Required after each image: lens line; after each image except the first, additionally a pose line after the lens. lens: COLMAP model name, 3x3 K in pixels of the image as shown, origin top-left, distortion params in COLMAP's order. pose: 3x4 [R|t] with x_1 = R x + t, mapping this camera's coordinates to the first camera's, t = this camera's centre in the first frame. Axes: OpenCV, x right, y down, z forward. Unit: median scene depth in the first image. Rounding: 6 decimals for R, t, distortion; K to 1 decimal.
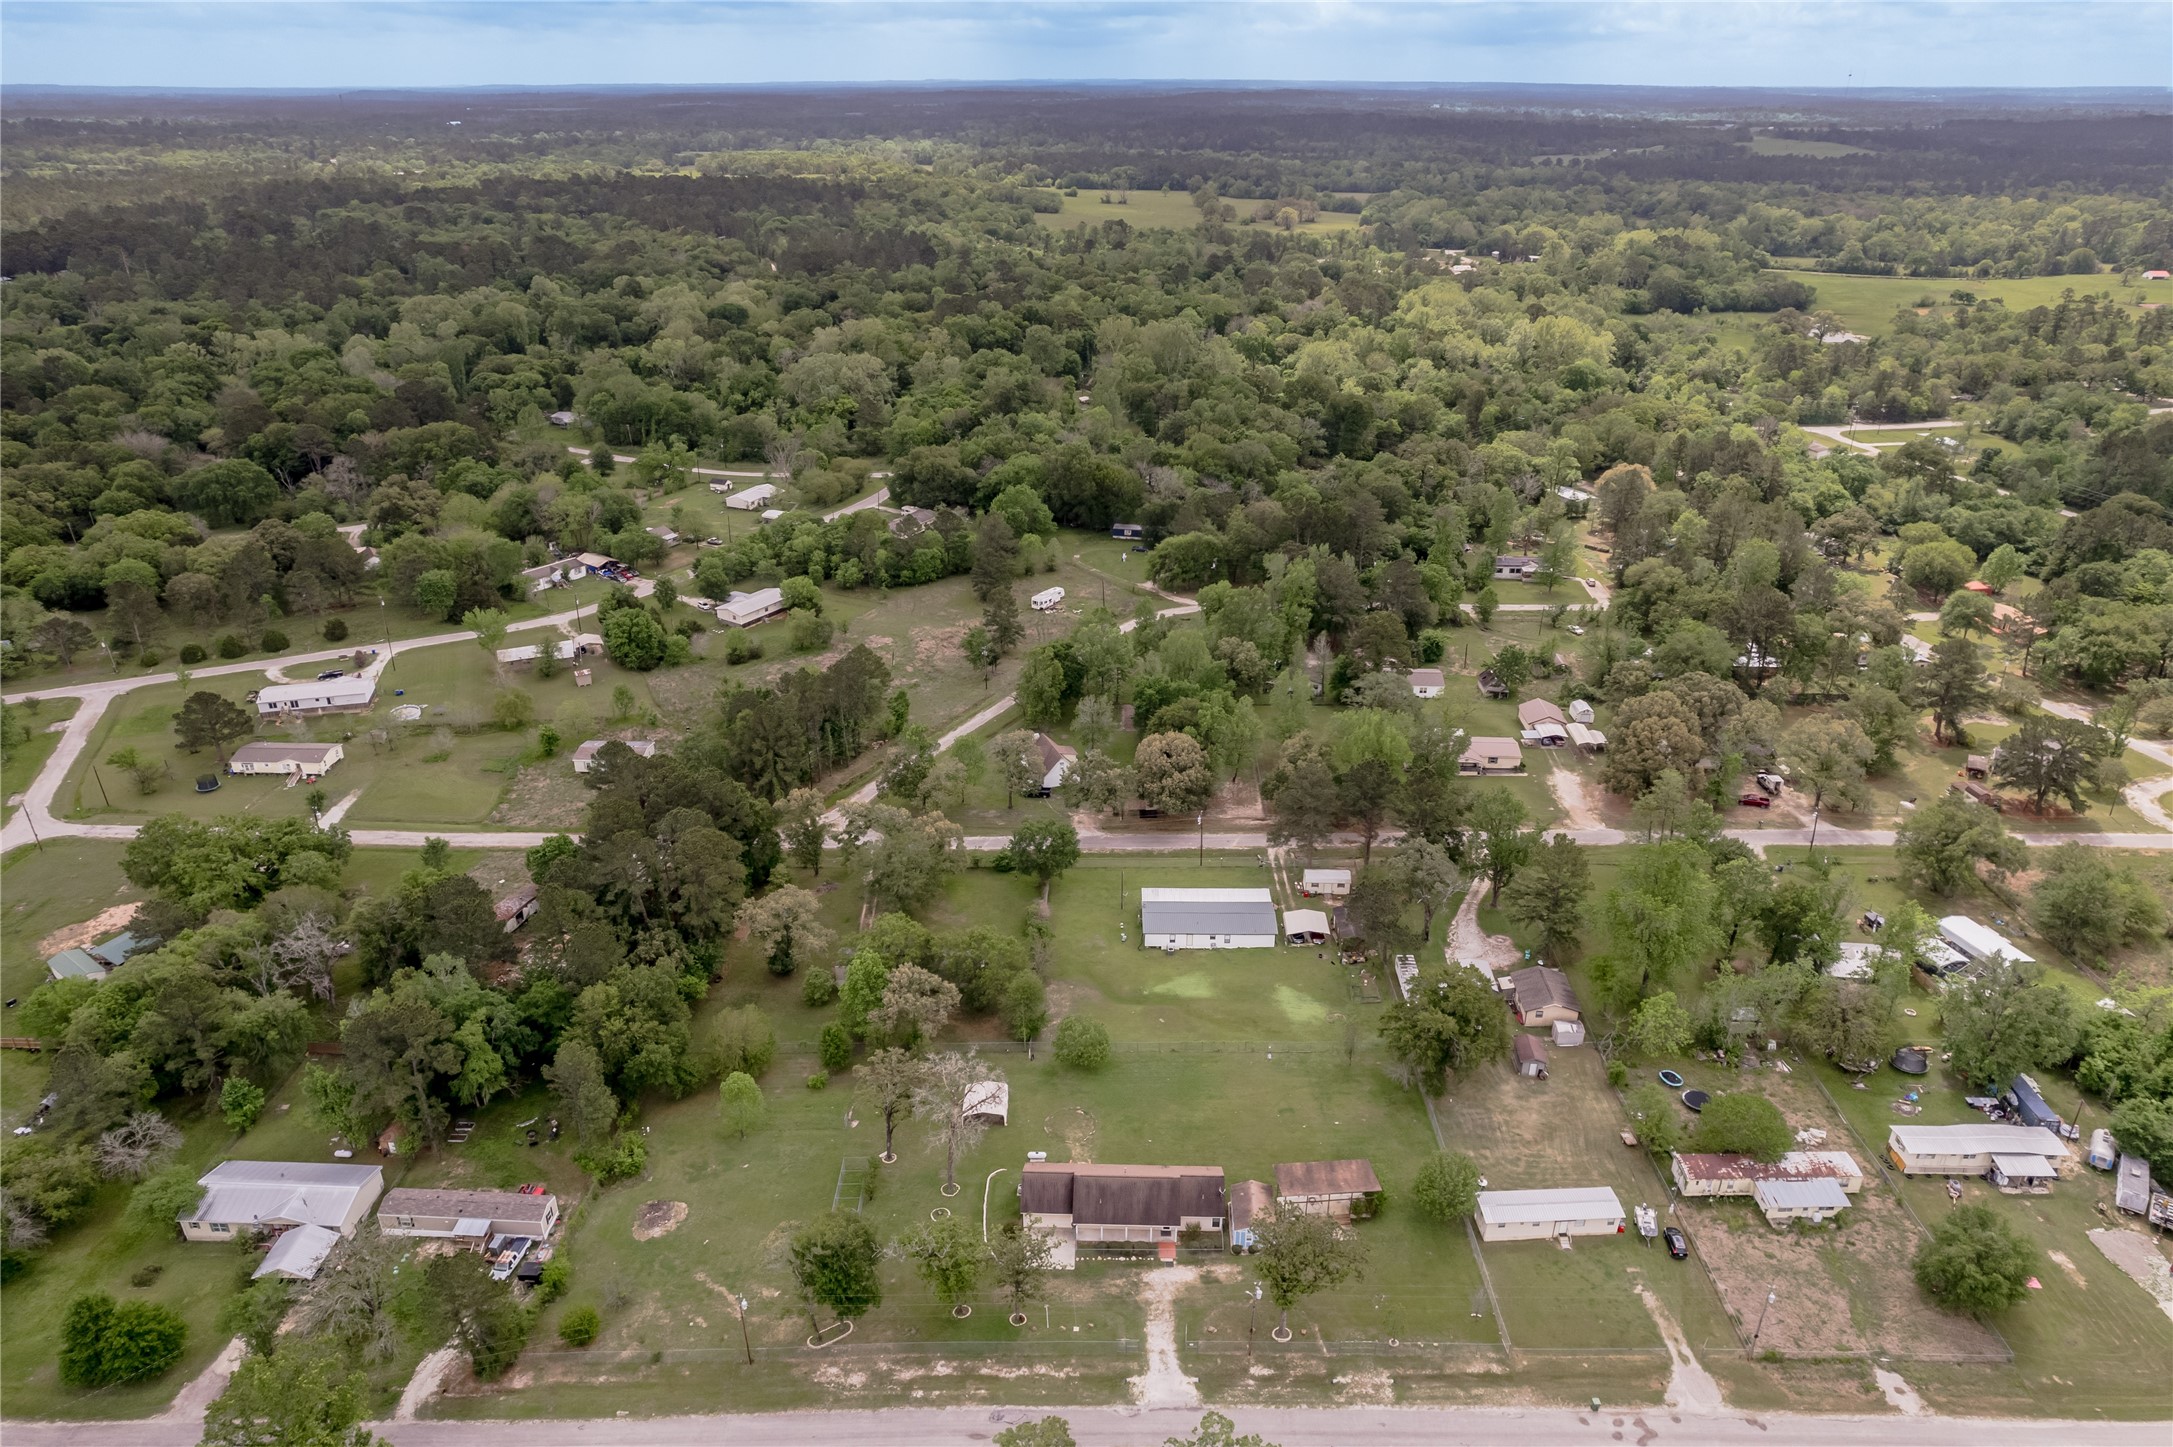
lens RADIAL K [[1406.6, 0, 1093.2], [0, 1406.6, 732.2], [0, 0, 1]] dist [-0.075186, 0.063001]
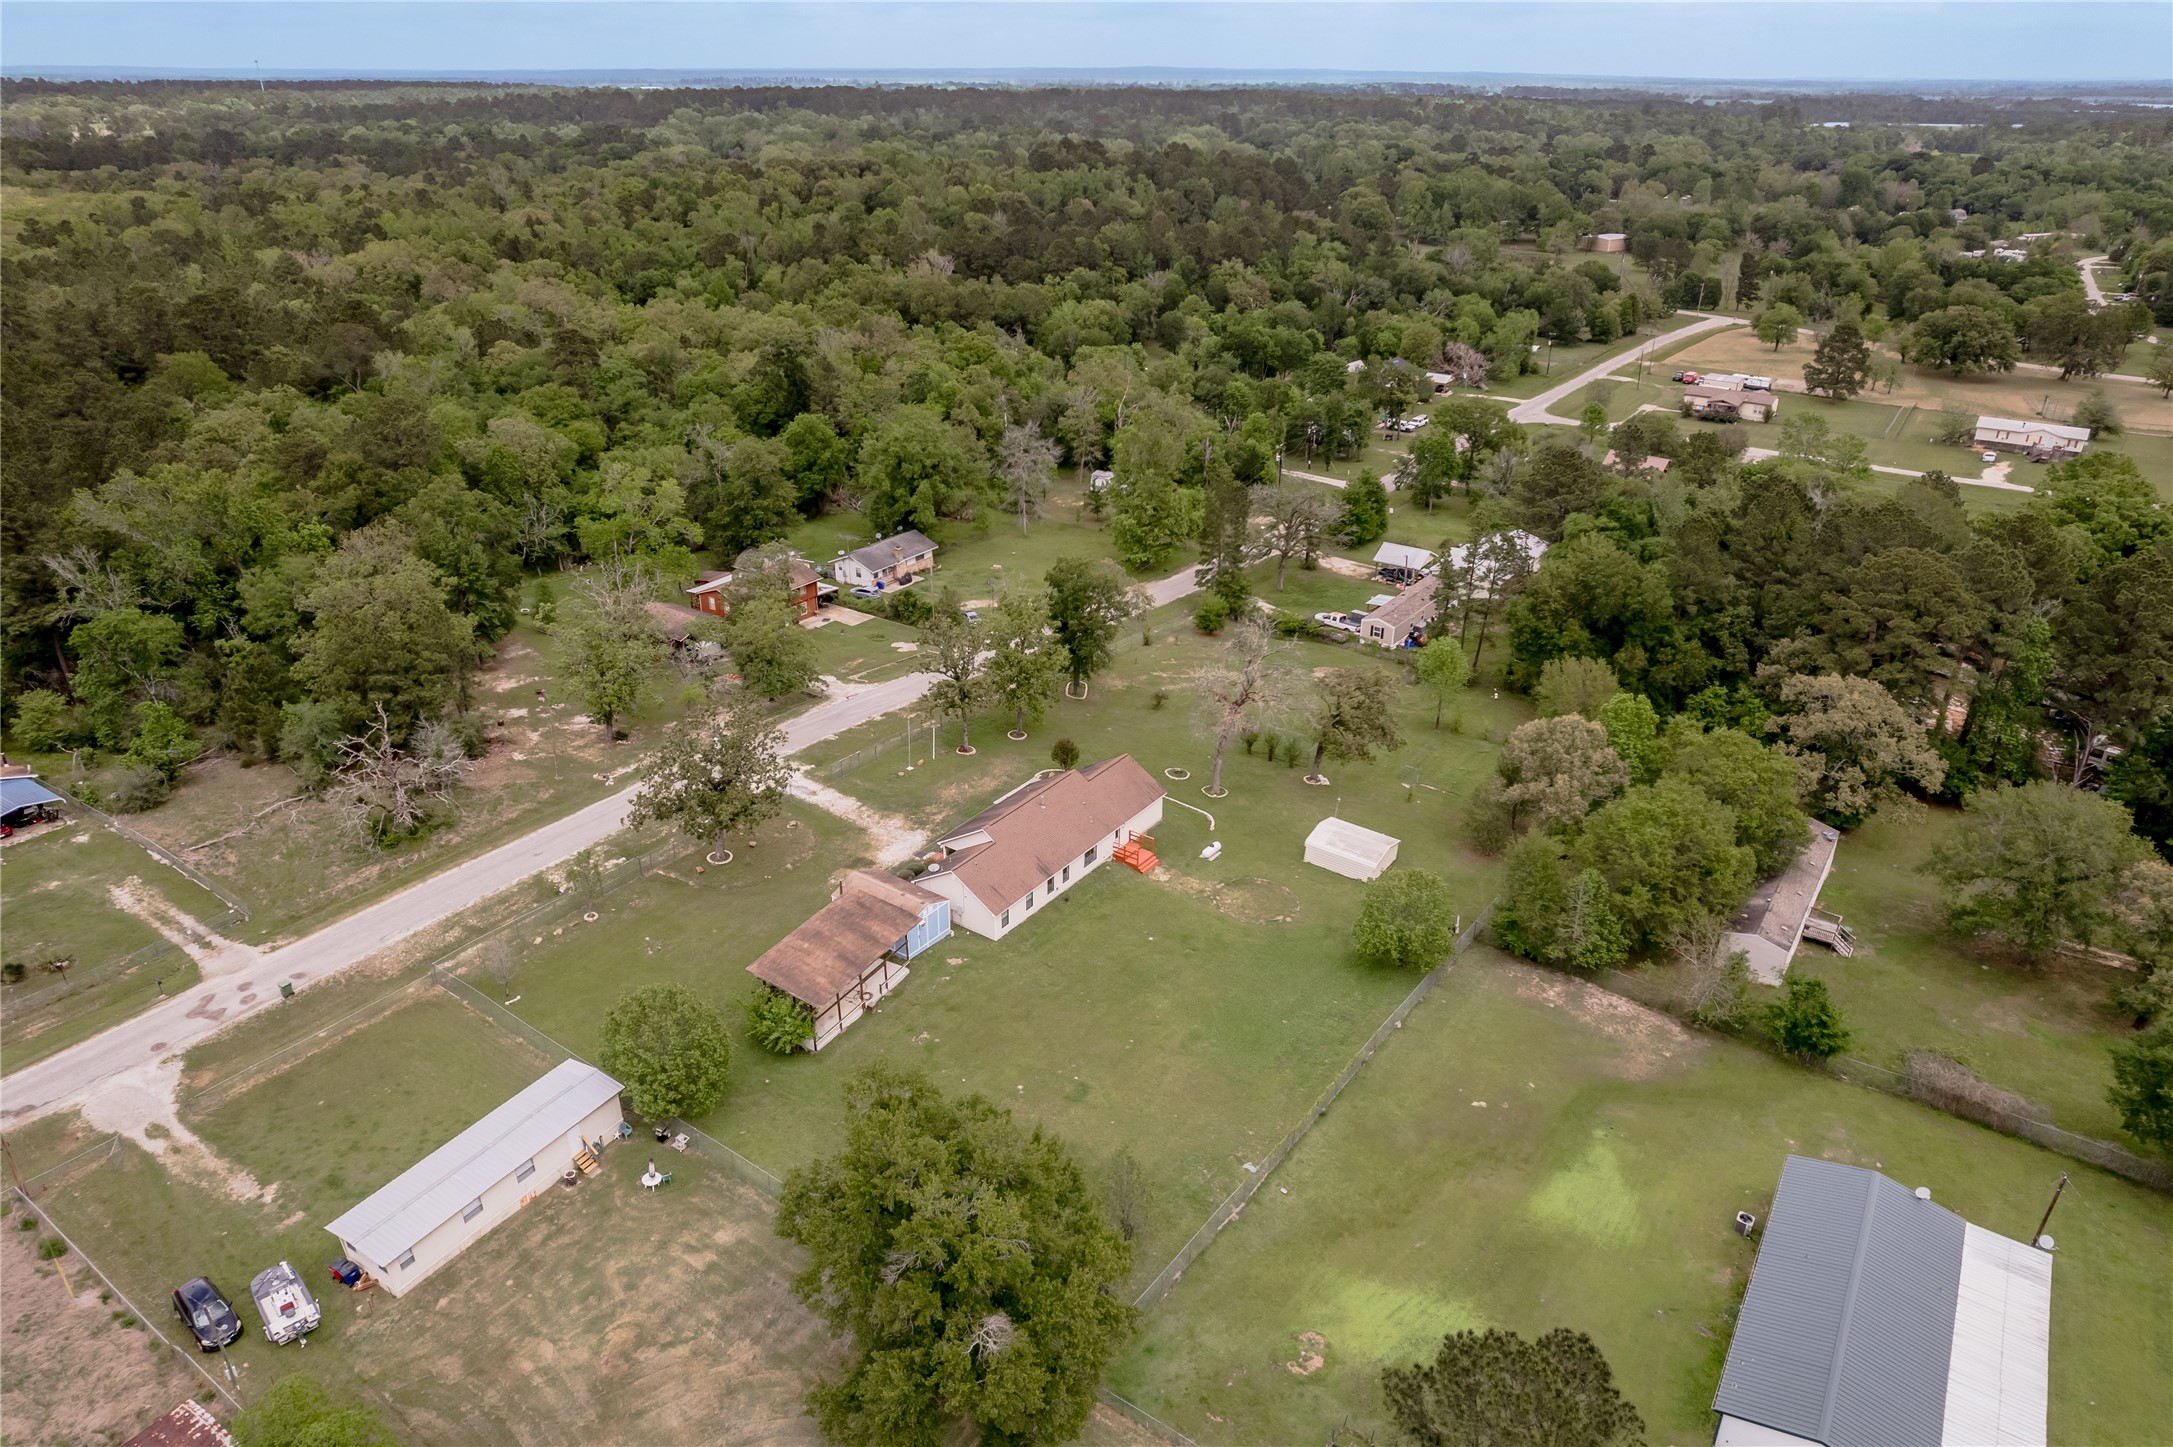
lens RADIAL K [[1396.1, 0, 1094.6], [0, 1396.1, 720.2], [0, 0, 1]] dist [-0.074298, 0.068069]
pose [[-0.545943, 0.353301, -0.759687, 0.522384], [-0.365012, 0.715865, 0.595234, -0.132512], [0.754130, 0.602259, -0.261863, 1.191764]]
